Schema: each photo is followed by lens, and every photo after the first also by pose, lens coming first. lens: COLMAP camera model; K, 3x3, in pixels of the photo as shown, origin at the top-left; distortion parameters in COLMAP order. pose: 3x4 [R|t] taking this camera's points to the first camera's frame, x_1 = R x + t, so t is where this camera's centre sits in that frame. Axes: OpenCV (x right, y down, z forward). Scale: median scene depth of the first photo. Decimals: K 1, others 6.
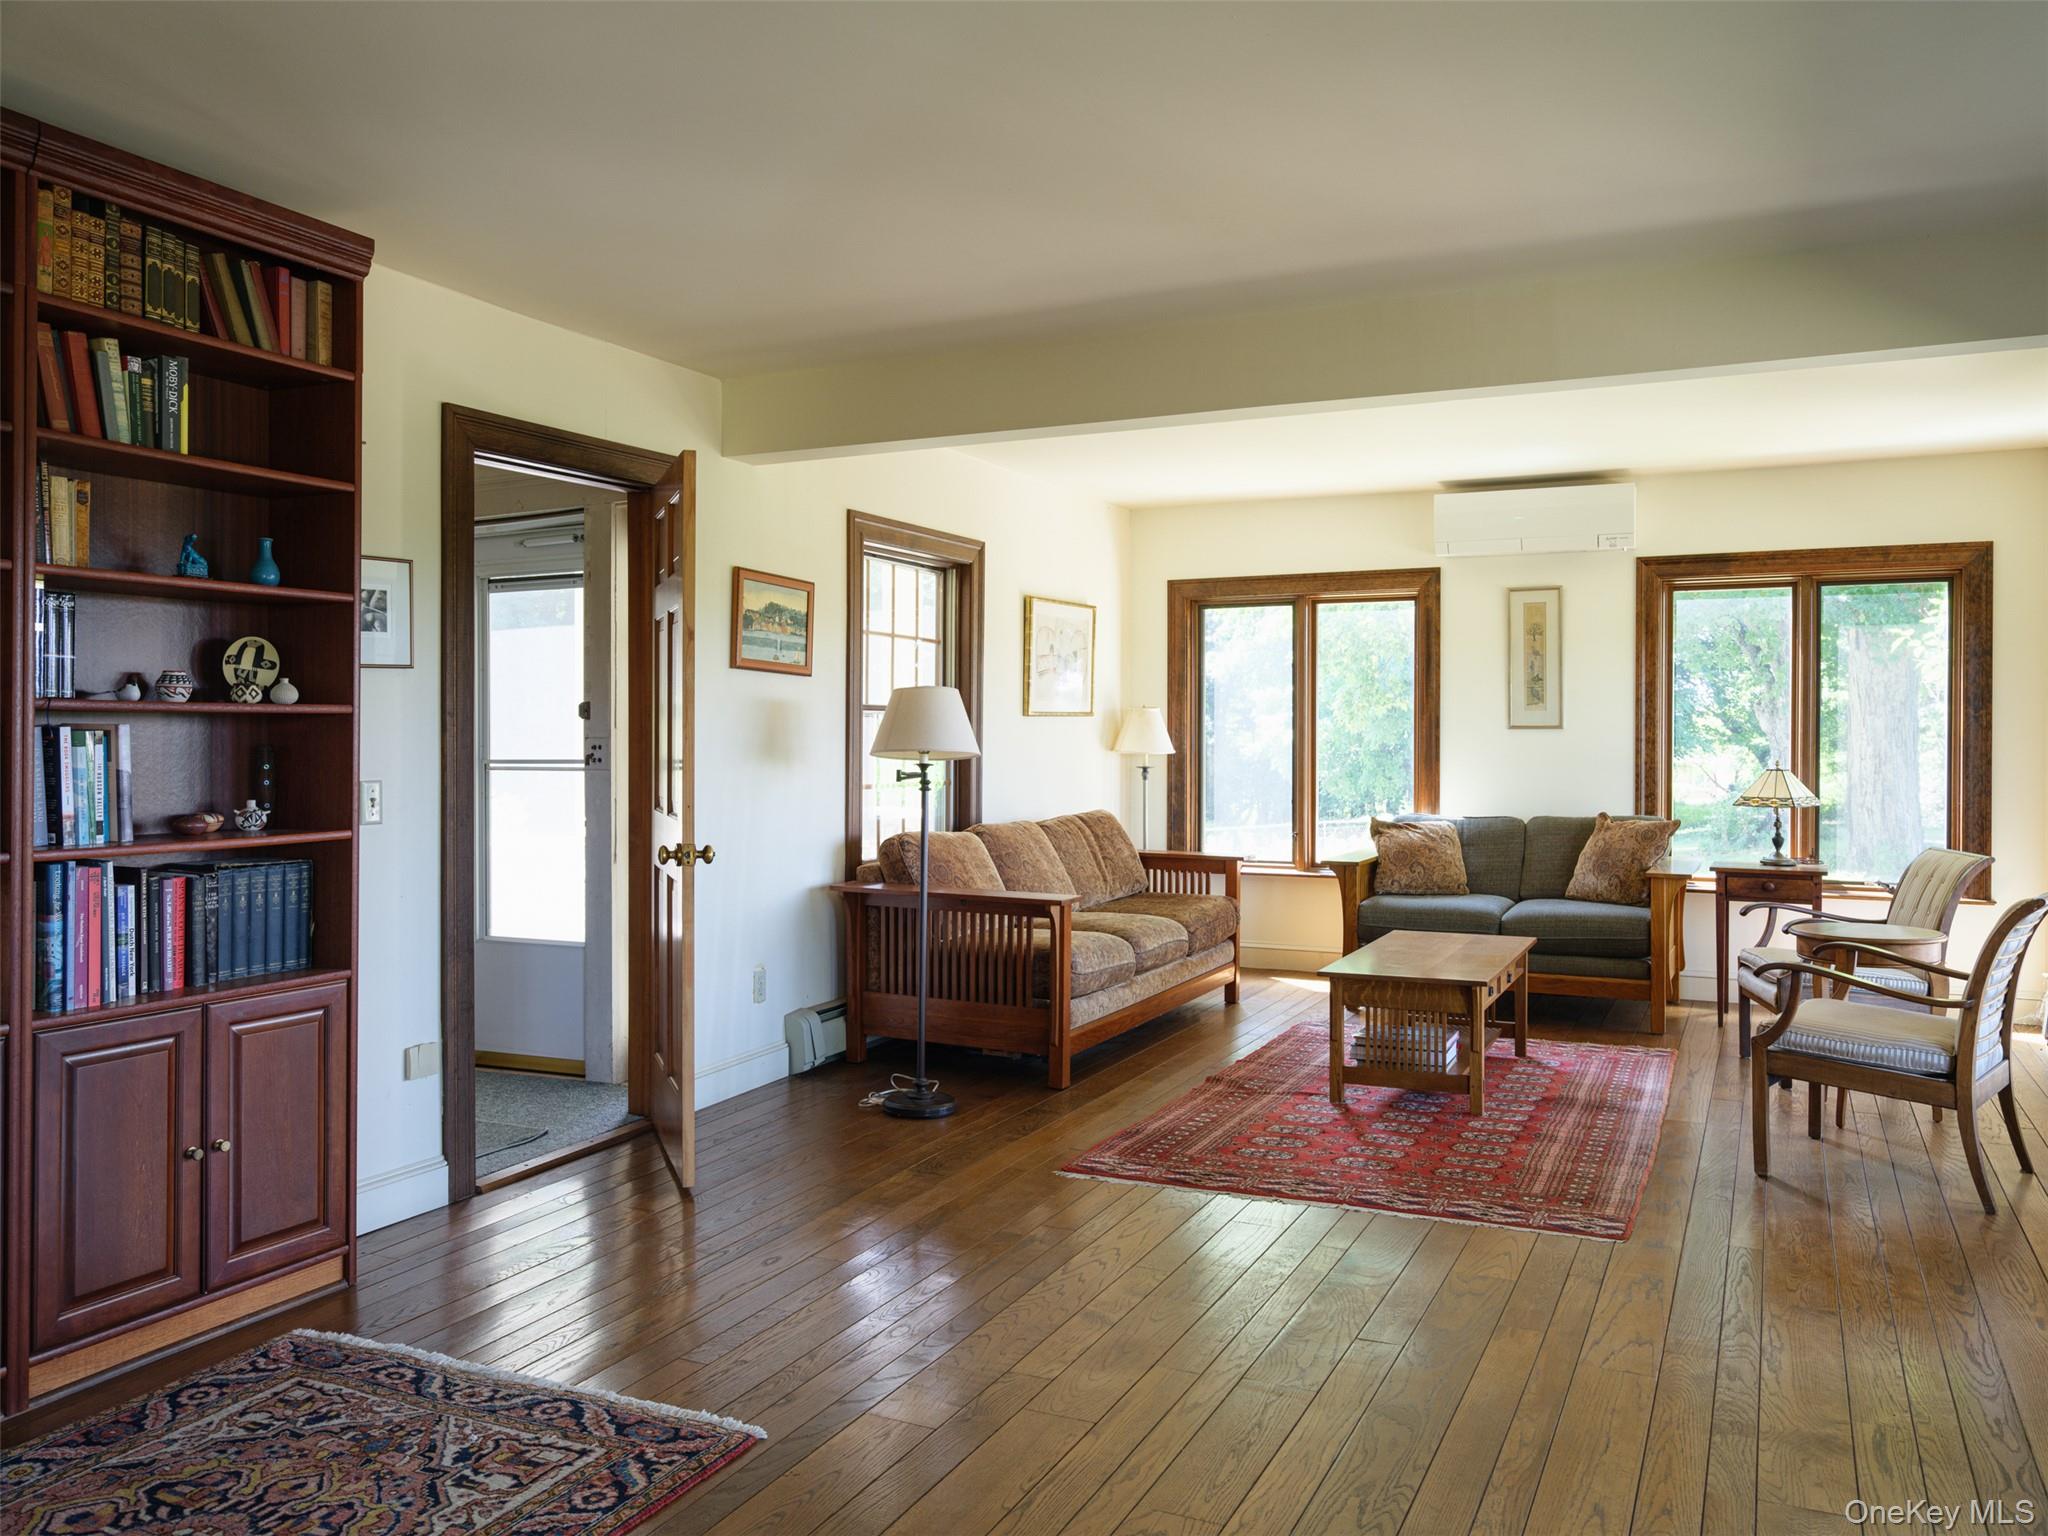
lens RADIAL K [[1554.7, 0, 1028.9], [0, 1554.7, 762.8], [0, 0, 1]] dist [-0.006112, 0.013626]
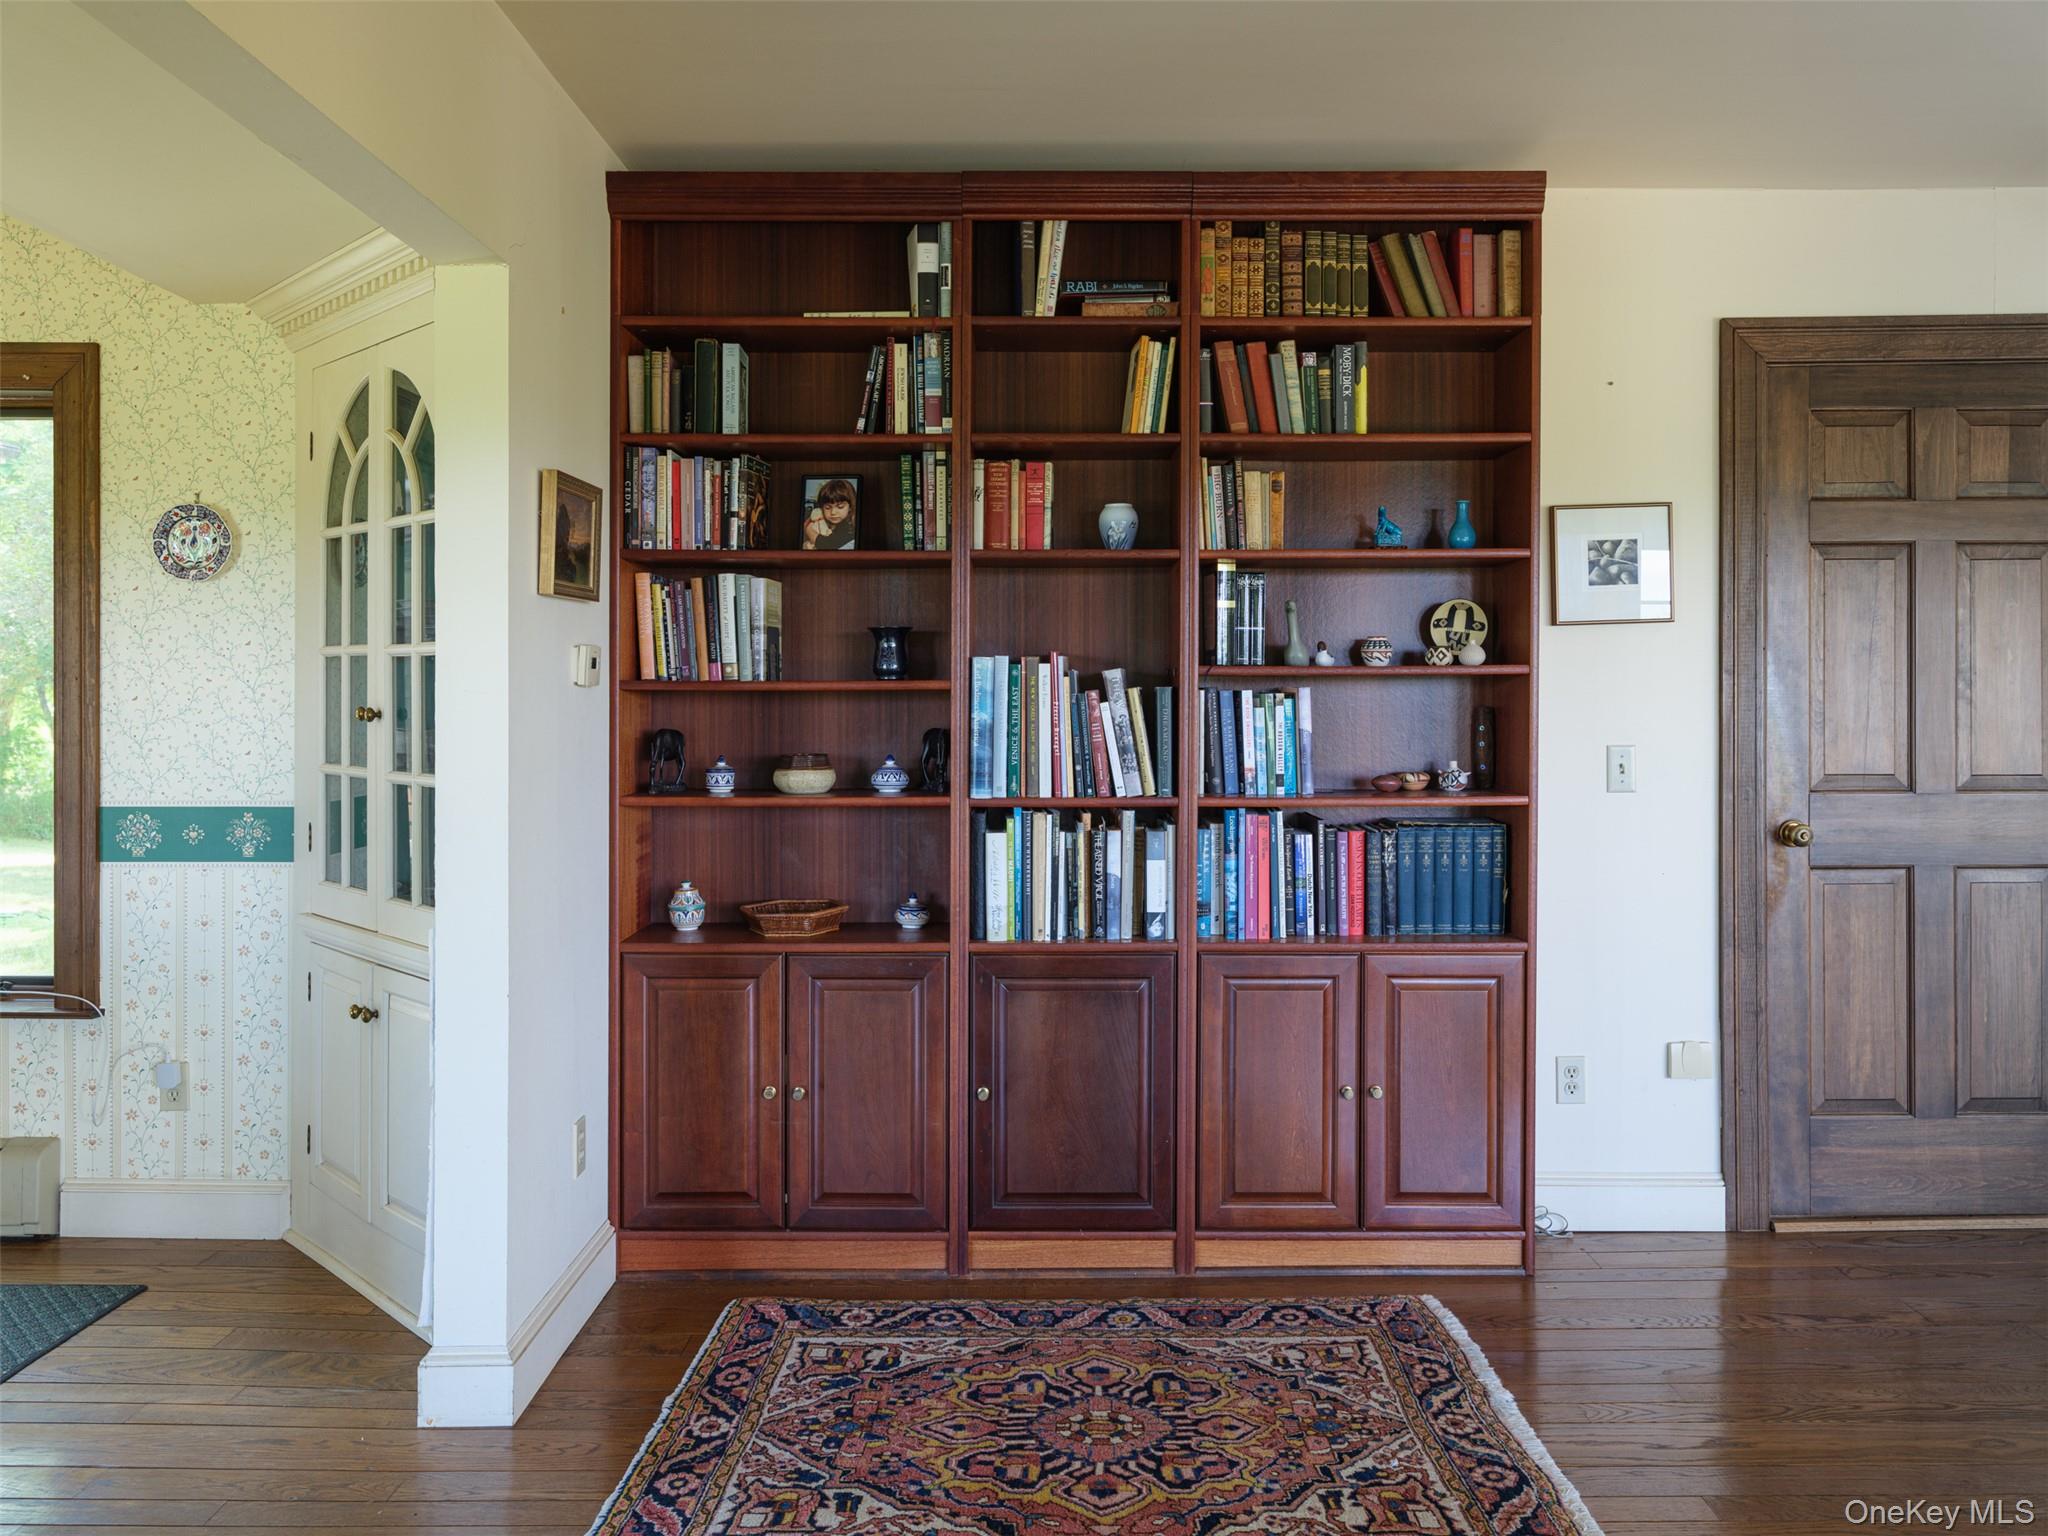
lens RADIAL K [[1554.7, 0, 1056.8], [0, 1554.7, 704.3], [0, 0, 1]] dist [-0.006112, 0.013626]
pose [[0.436875, 0.000405, -0.899522, 0.340294], [-0.012206, 0.999910, -0.005479, -0.004786], [0.899439, 0.013373, 0.436841, 0.371889]]
